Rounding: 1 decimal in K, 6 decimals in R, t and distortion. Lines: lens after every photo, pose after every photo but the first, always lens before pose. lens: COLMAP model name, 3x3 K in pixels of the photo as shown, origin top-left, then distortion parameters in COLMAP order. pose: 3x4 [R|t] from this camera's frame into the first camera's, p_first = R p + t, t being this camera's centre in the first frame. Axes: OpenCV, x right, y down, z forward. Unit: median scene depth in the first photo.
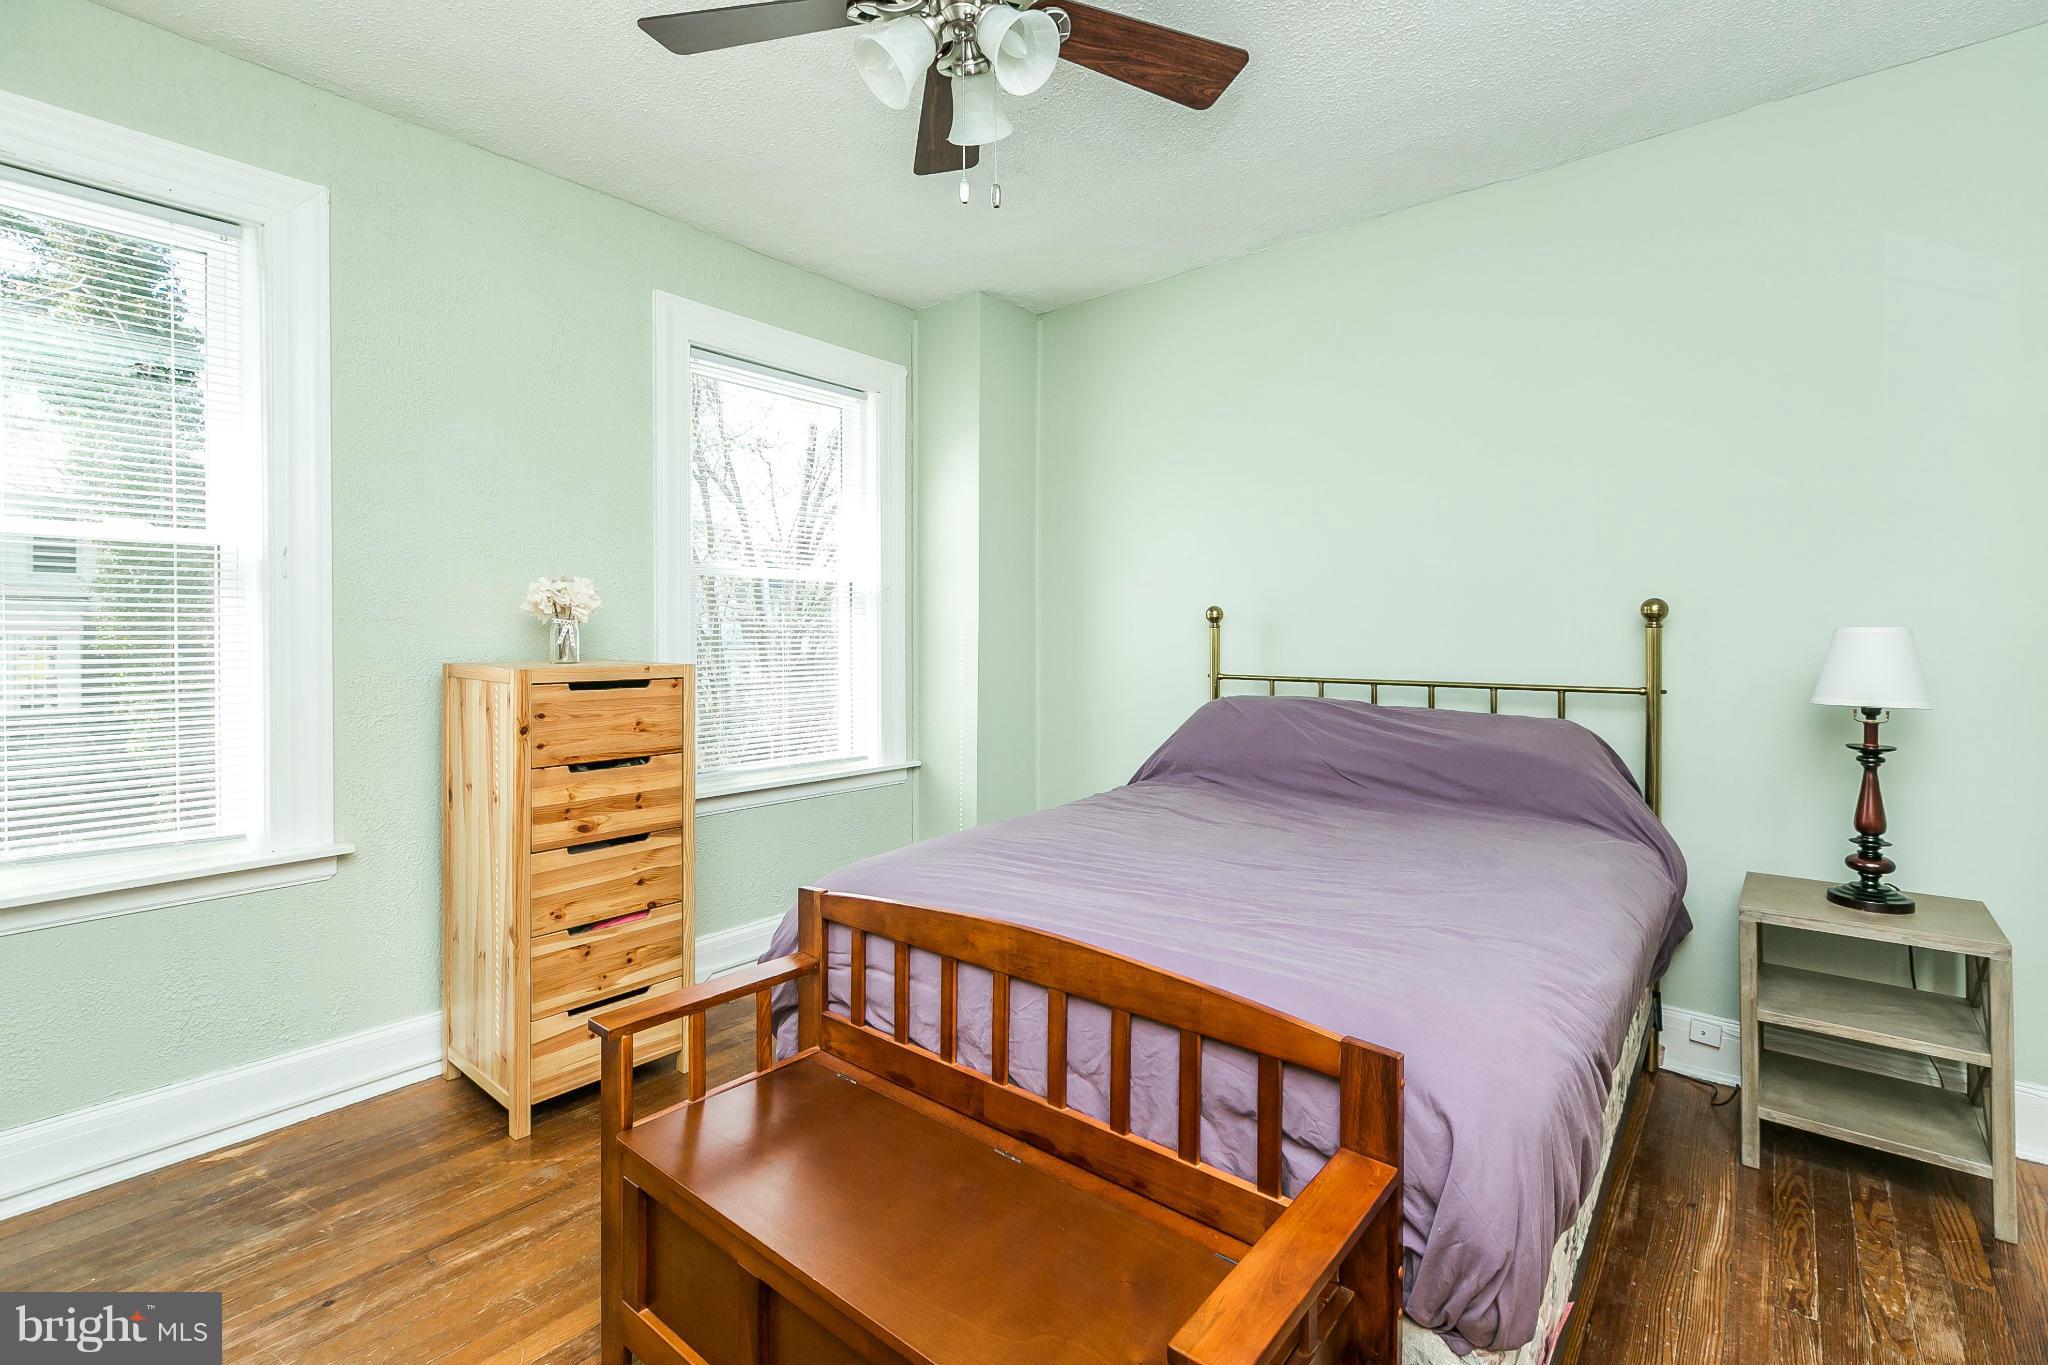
lens RADIAL K [[918.1, 0, 1030.2], [0, 918.1, 640.6], [0, 0, 1]] dist [0.000432, 0.000234]
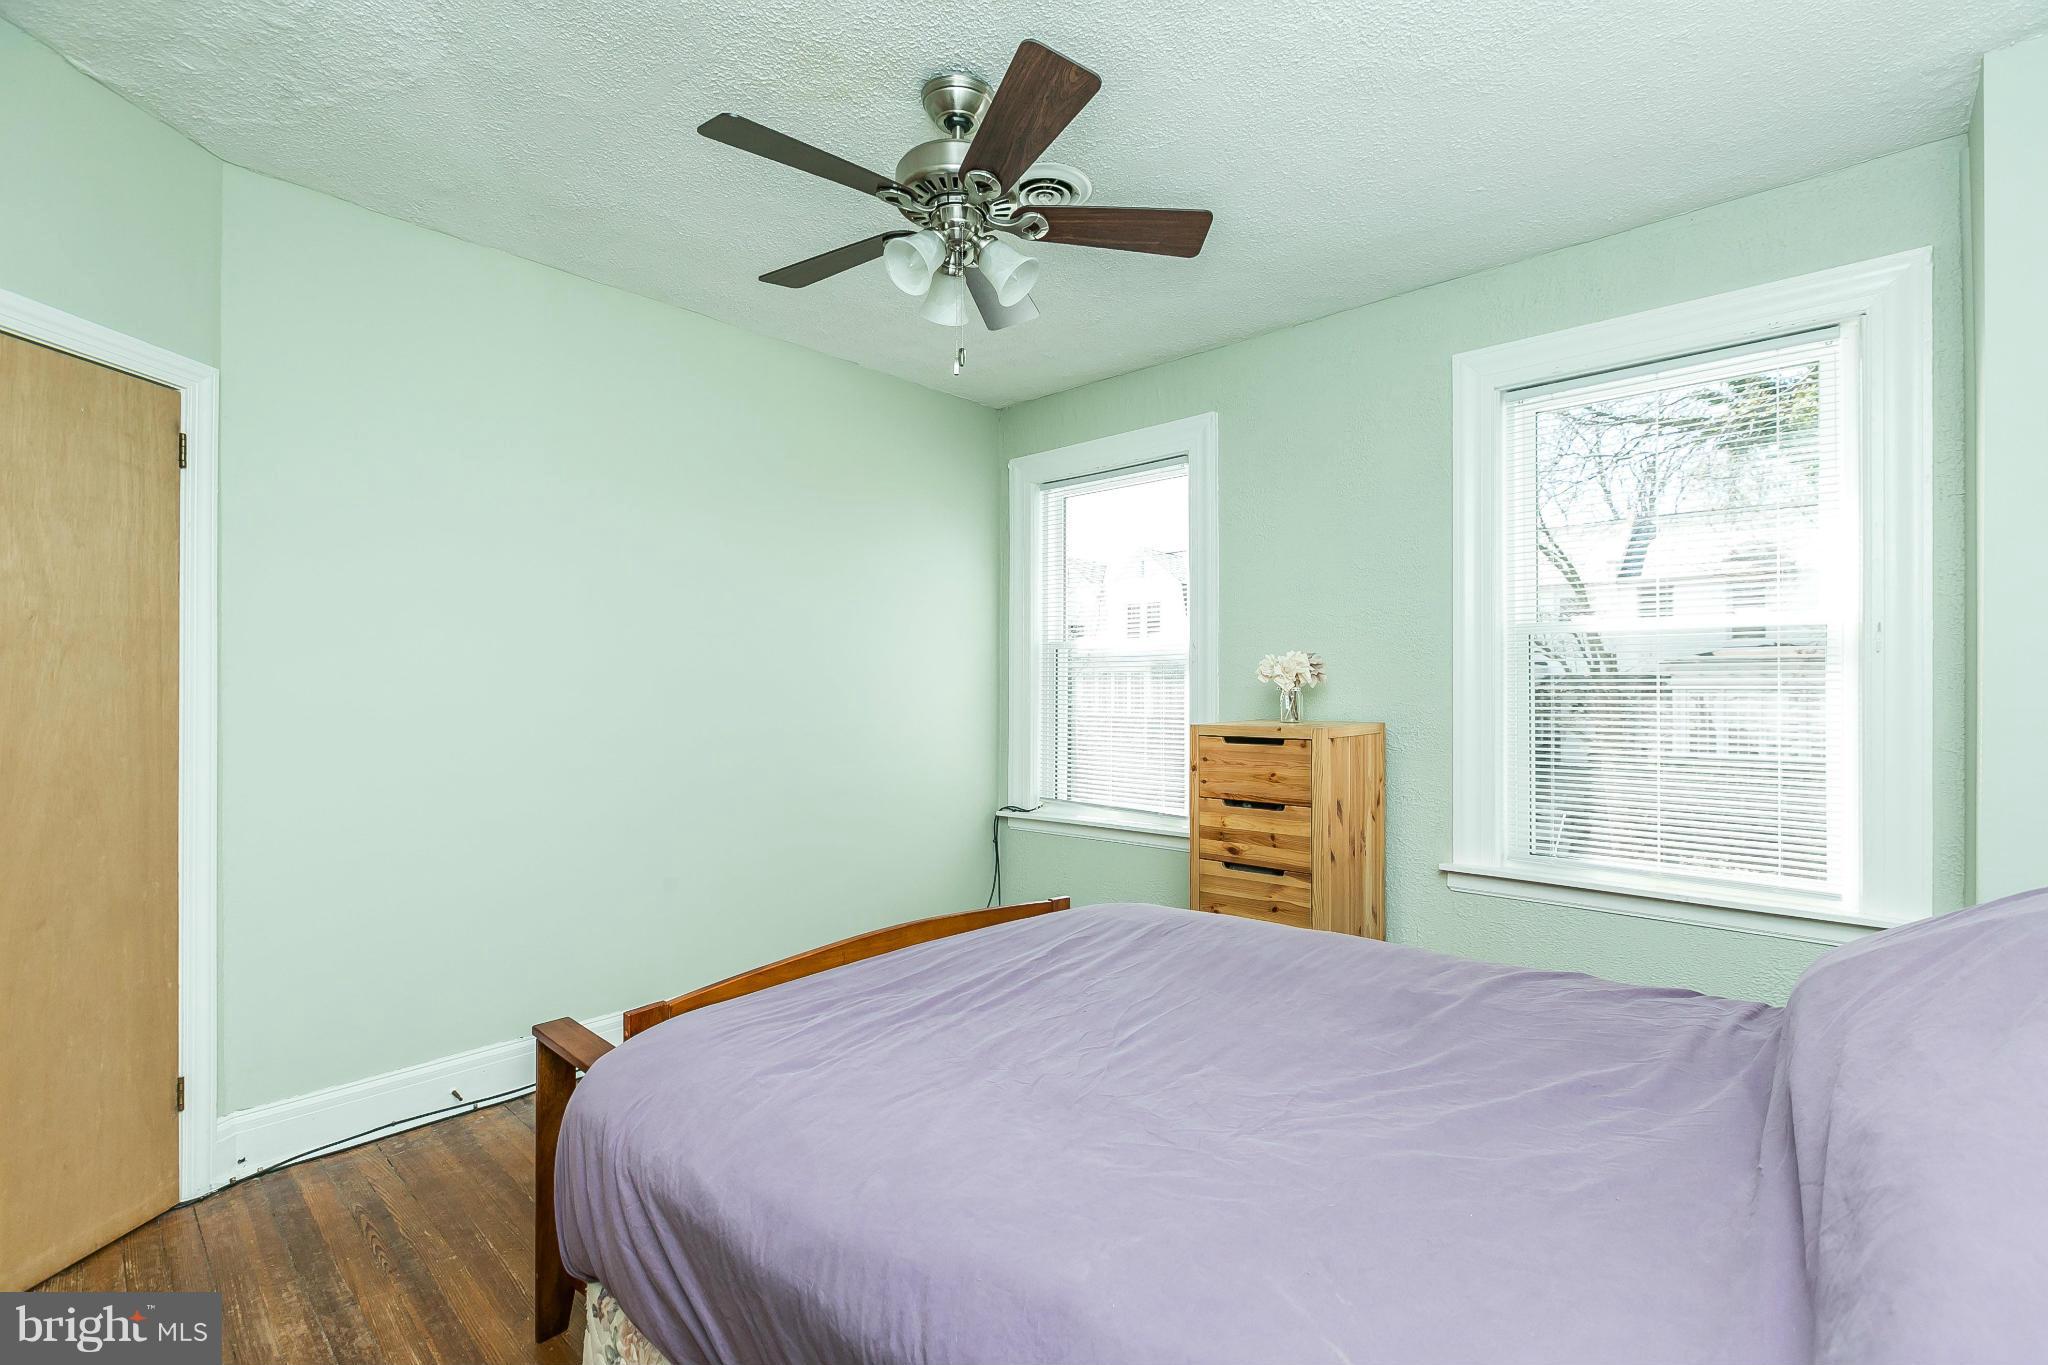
lens RADIAL K [[931.7, 0, 1030.0], [0, 931.7, 681.1], [0, 0, 1]] dist [0.003170, 0.000496]
pose [[-0.082035, -0.018983, -0.996449, 0.807109], [-0.013449, 0.999749, -0.017939, -0.005815], [0.996539, 0.011929, -0.082269, 0.784292]]
